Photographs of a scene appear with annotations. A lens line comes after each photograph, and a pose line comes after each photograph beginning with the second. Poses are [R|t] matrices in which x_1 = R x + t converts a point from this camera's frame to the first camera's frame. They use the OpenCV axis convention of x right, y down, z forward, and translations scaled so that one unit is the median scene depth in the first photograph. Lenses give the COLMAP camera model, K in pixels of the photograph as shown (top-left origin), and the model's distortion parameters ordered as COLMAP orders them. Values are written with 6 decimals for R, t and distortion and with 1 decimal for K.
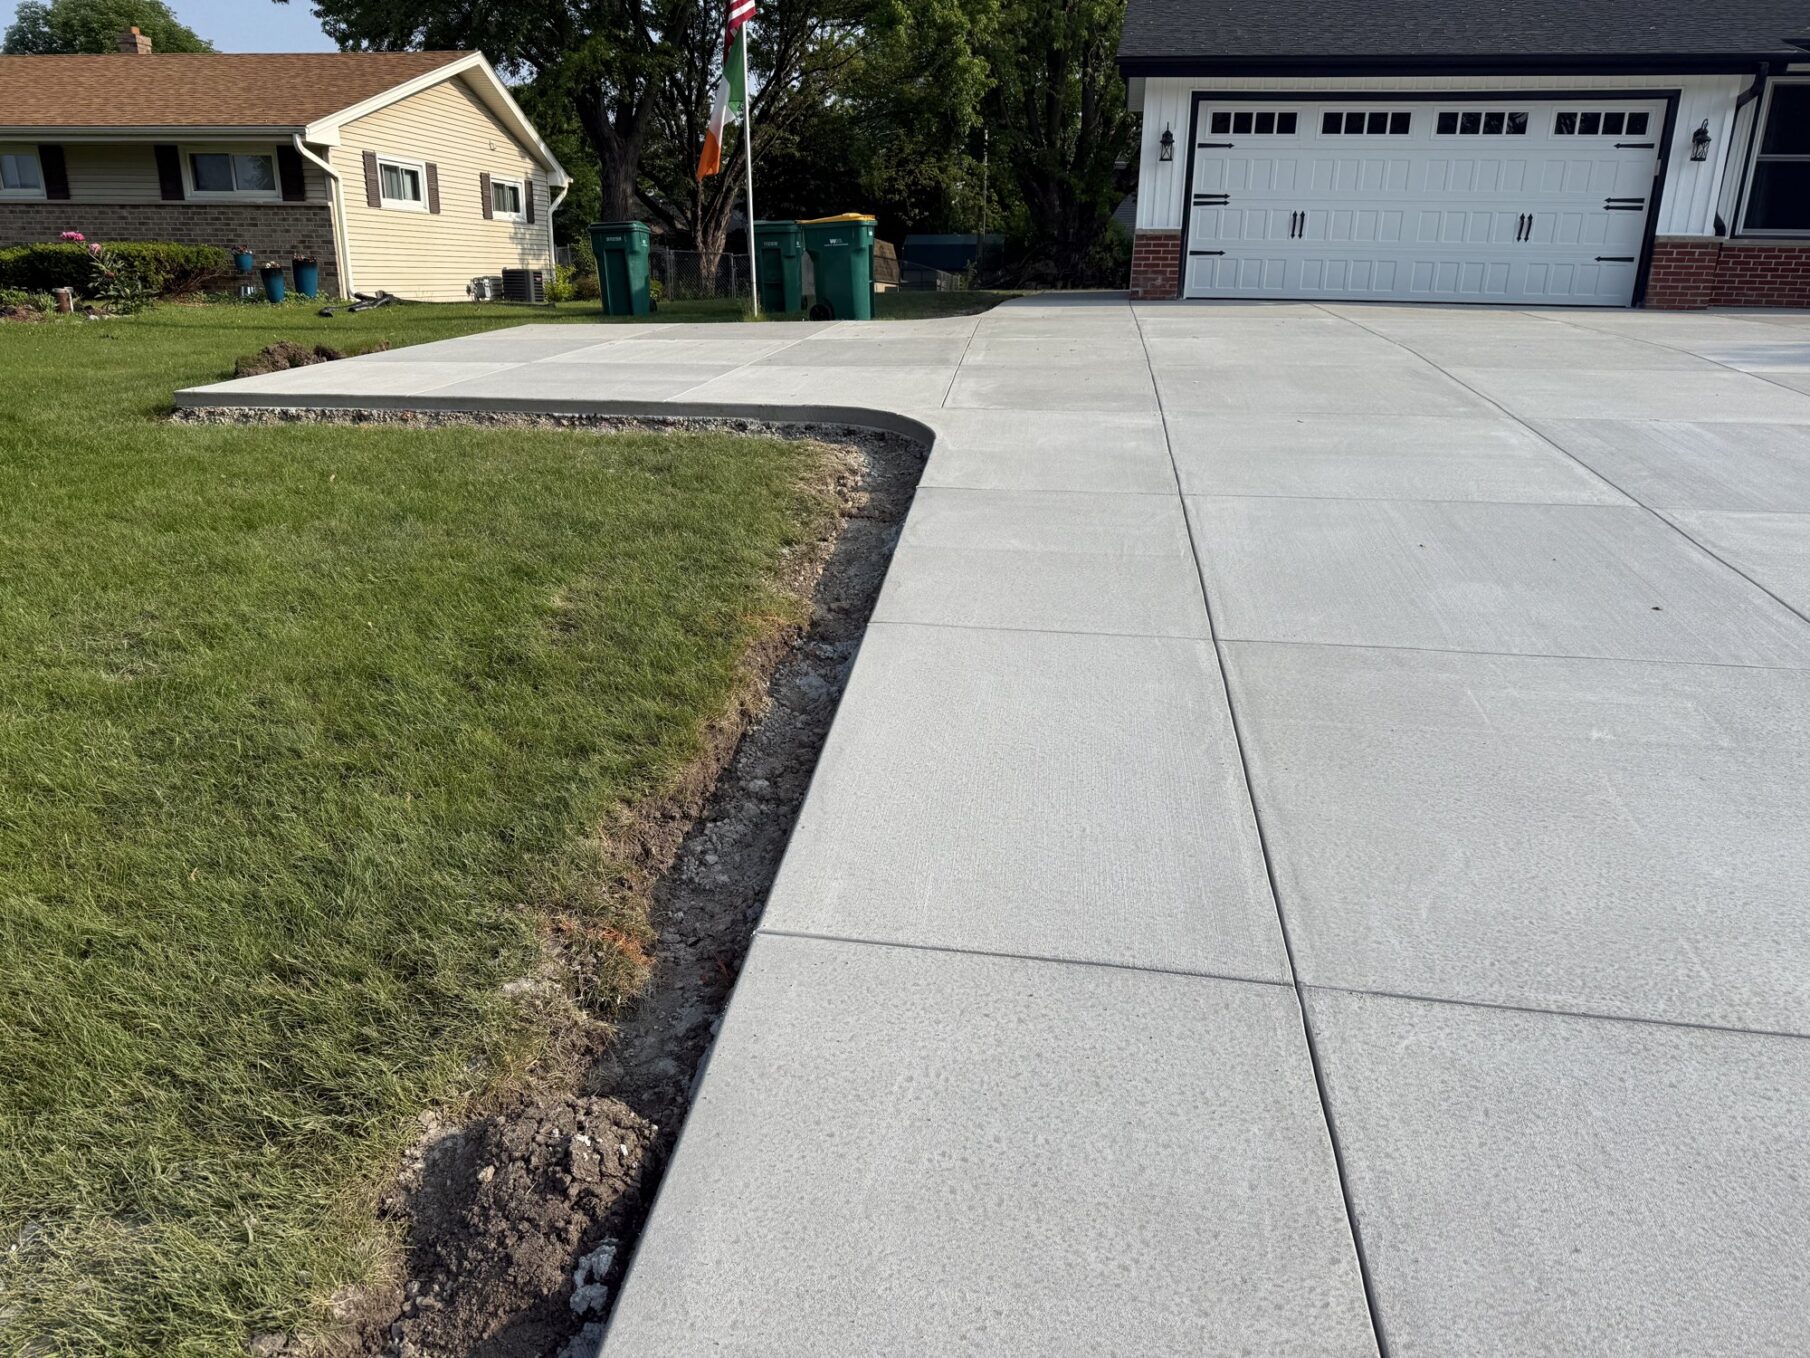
lens RADIAL K [[1282.4, 0, 878.8], [0, 1282.4, 667.5], [0, 0, 1]] dist [0.123661, -0.168487]
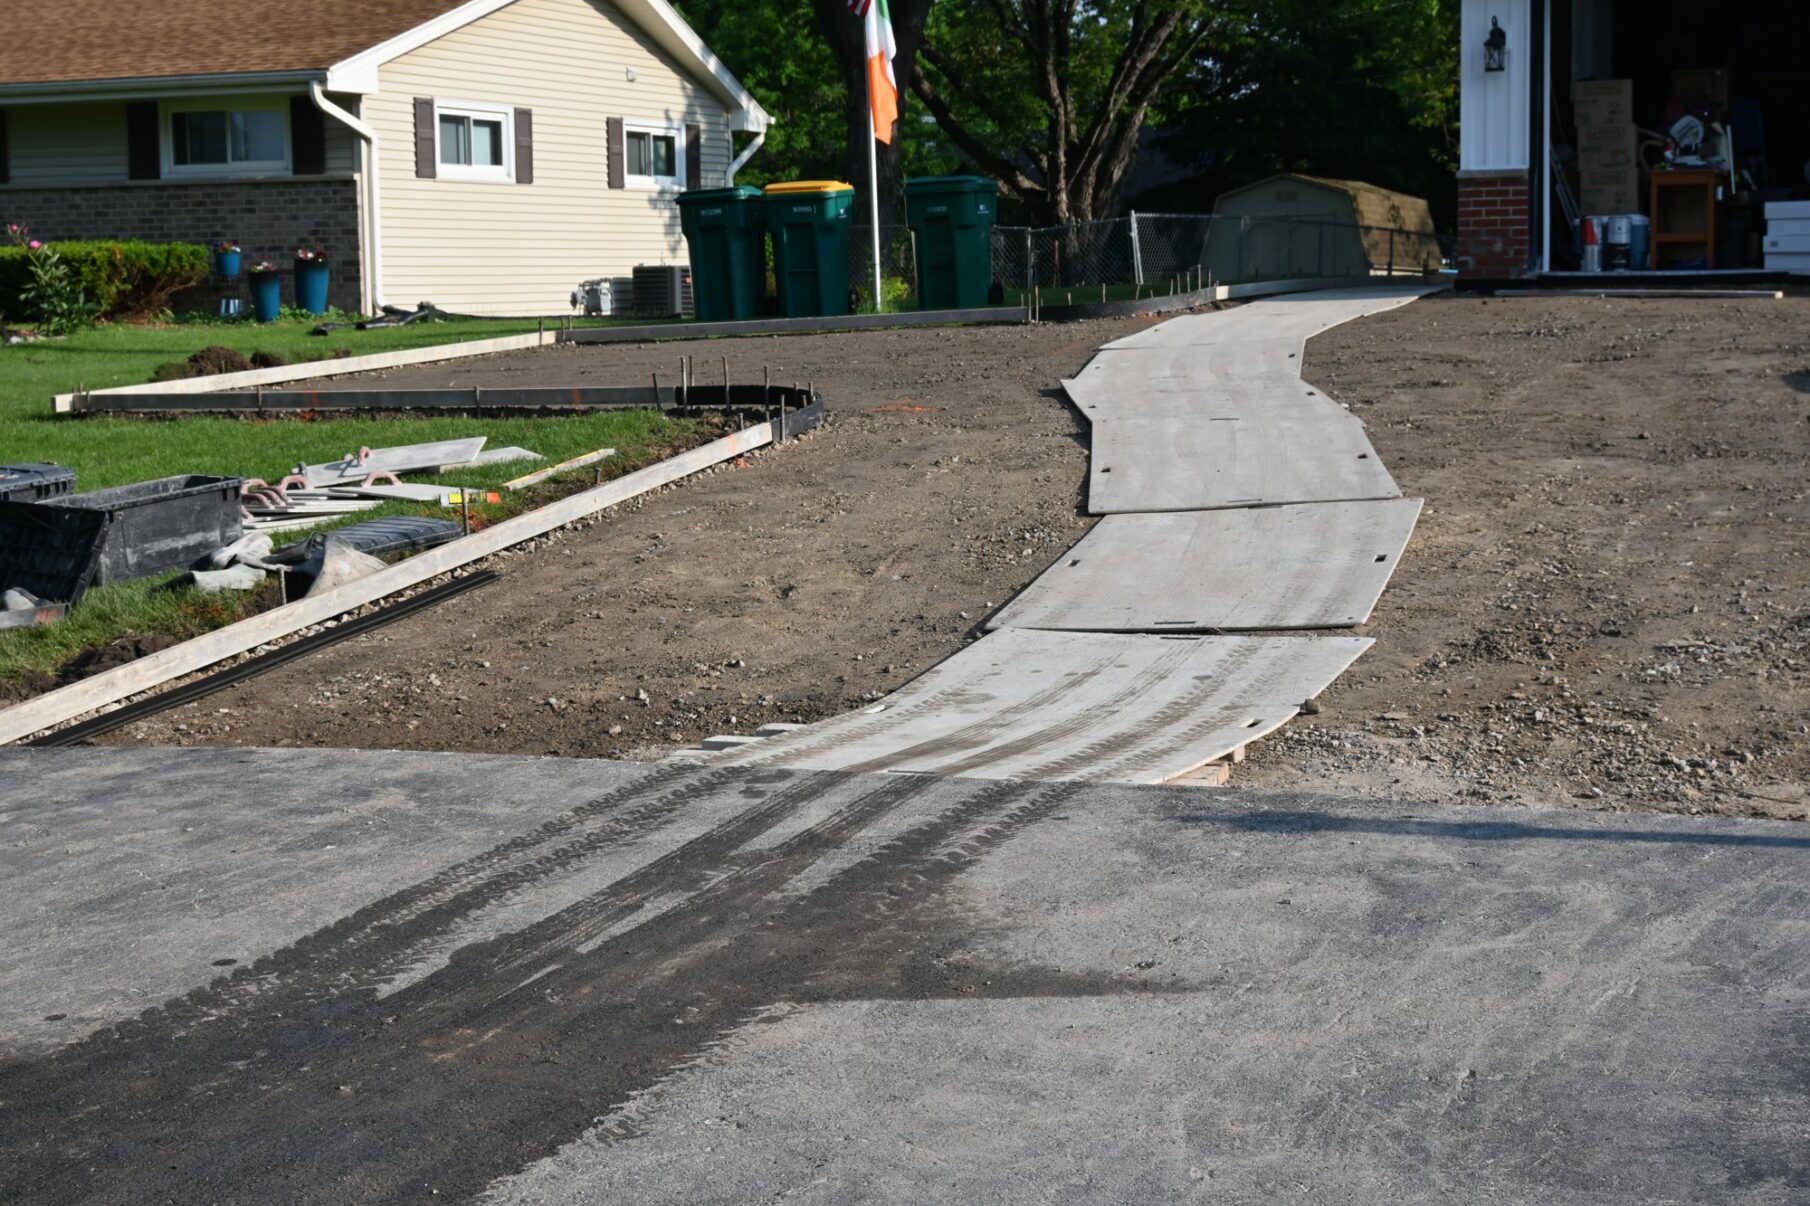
lens RADIAL K [[2985.5, 0, 812.5], [0, 2985.5, 601.4], [0, 0, 1]] dist [-0.001658, -0.078350]
pose [[0.962238, 0.005087, -0.272160, 0.211766], [-0.055556, 0.982450, -0.178060, 0.111329], [0.266478, 0.186457, 0.945634, -0.320359]]
